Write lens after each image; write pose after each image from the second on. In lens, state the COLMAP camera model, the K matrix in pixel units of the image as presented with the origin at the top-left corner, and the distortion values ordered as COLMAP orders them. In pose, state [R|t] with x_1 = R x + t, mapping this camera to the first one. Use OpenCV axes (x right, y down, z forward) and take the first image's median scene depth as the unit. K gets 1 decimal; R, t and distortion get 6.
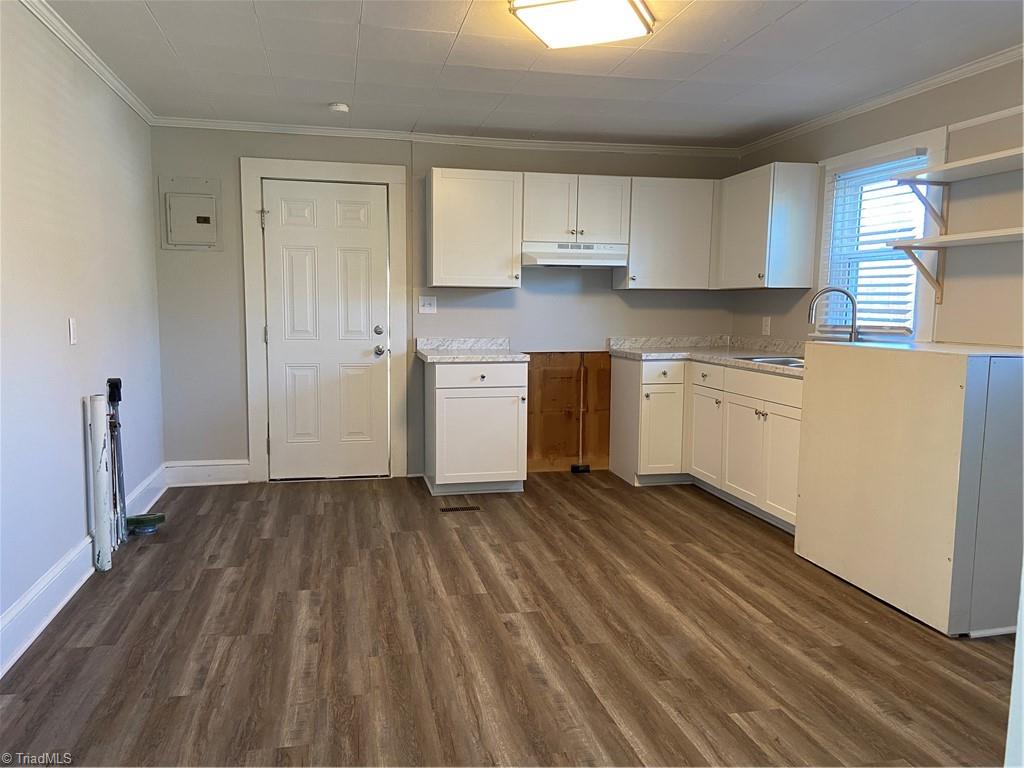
lens RADIAL K [[768.9, 0, 512.0], [0, 768.9, 384.0], [0, 0, 1]] dist [0.144872, -0.170150]
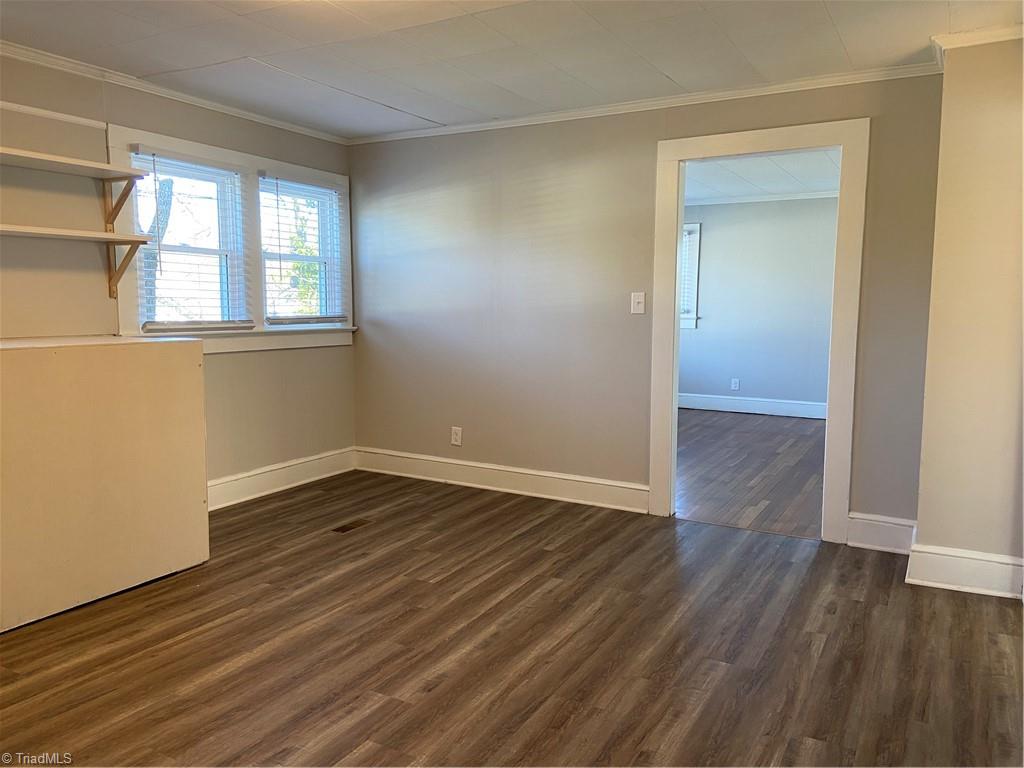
lens RADIAL K [[768.9, 0, 512.0], [0, 768.9, 384.0], [0, 0, 1]] dist [0.144872, -0.170150]
pose [[-0.745336, -0.085378, 0.661199, -0.649837], [0.053232, 0.980979, 0.186675, -0.175583], [-0.664560, 0.174332, -0.726614, 1.627022]]
